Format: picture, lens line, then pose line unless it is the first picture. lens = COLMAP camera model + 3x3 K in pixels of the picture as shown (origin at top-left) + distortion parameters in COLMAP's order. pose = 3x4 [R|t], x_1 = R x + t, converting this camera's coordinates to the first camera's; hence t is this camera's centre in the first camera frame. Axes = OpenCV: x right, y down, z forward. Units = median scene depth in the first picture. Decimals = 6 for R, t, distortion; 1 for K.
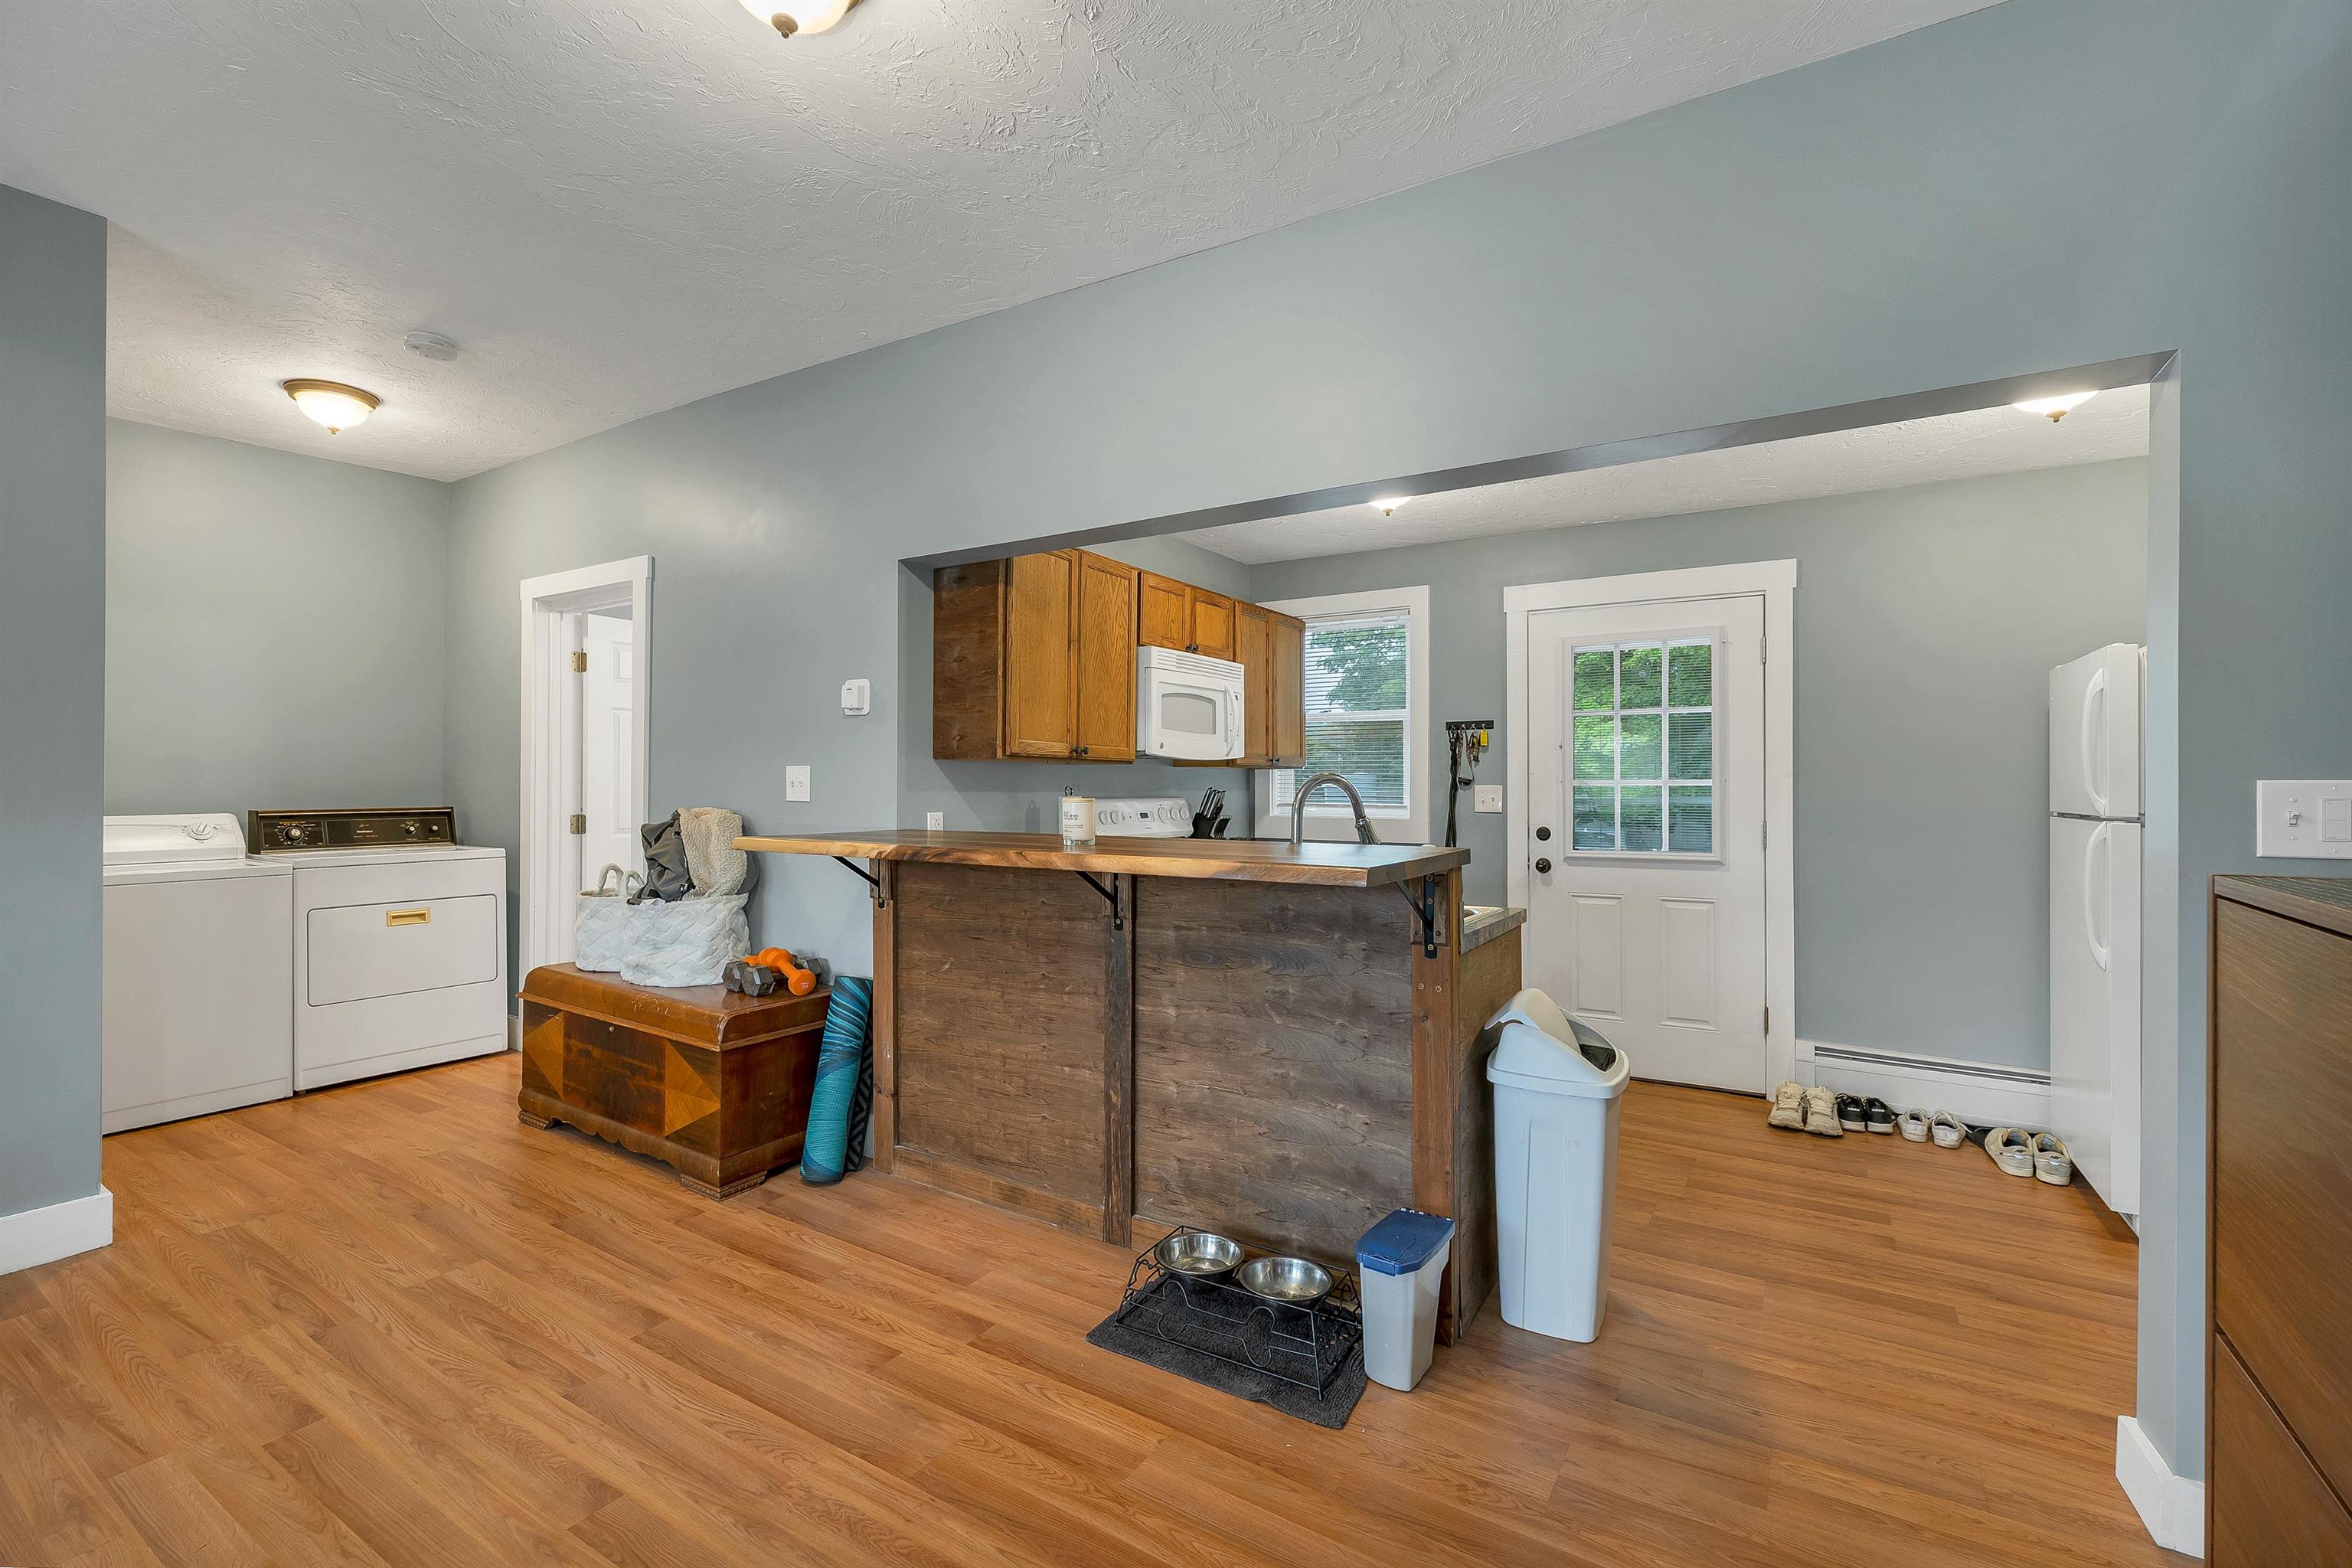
lens RADIAL K [[1011.3, 0, 1176.4], [0, 1011.3, 783.2], [0, 0, 1]] dist [-0.004581, -0.000102]
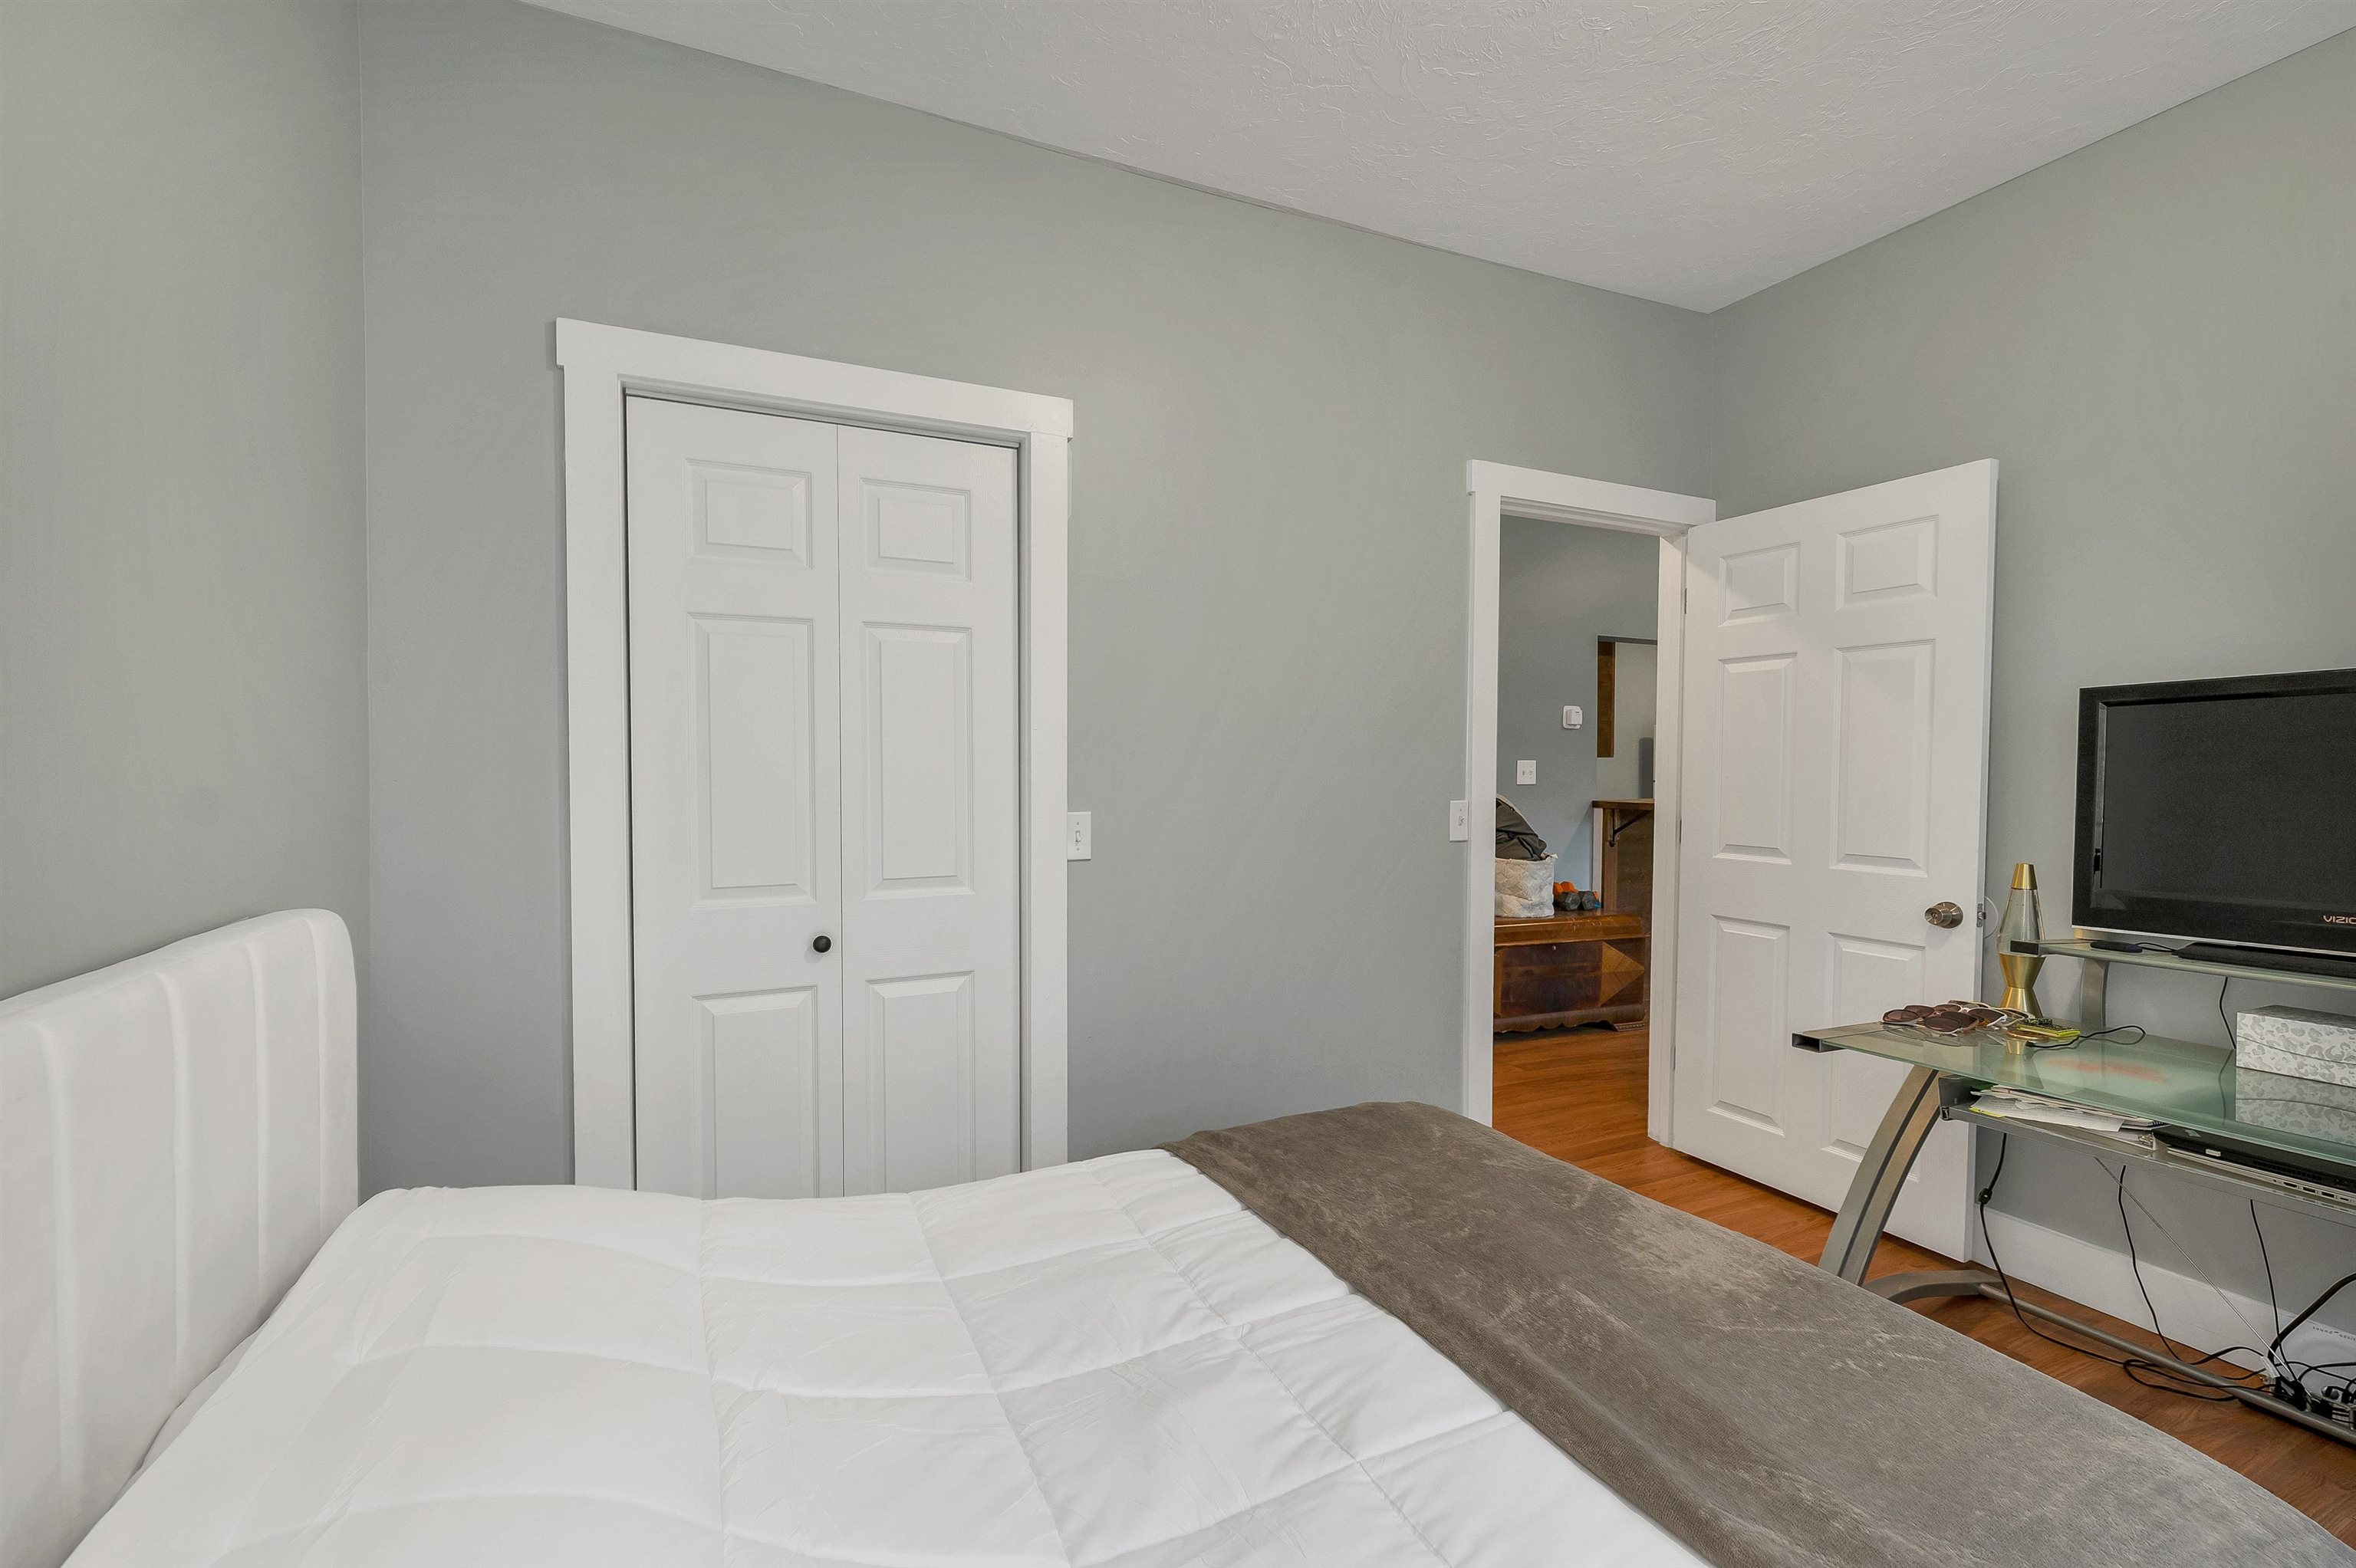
lens RADIAL K [[1012.9, 0, 1180.4], [0, 1012.9, 786.5], [0, 0, 1]] dist [-0.004581, -0.000102]
pose [[0.526982, -0.010288, 0.849814, -2.005548], [0.000877, 0.999933, 0.011562, 0.003429], [-0.849876, -0.005348, 0.526956, 0.695640]]
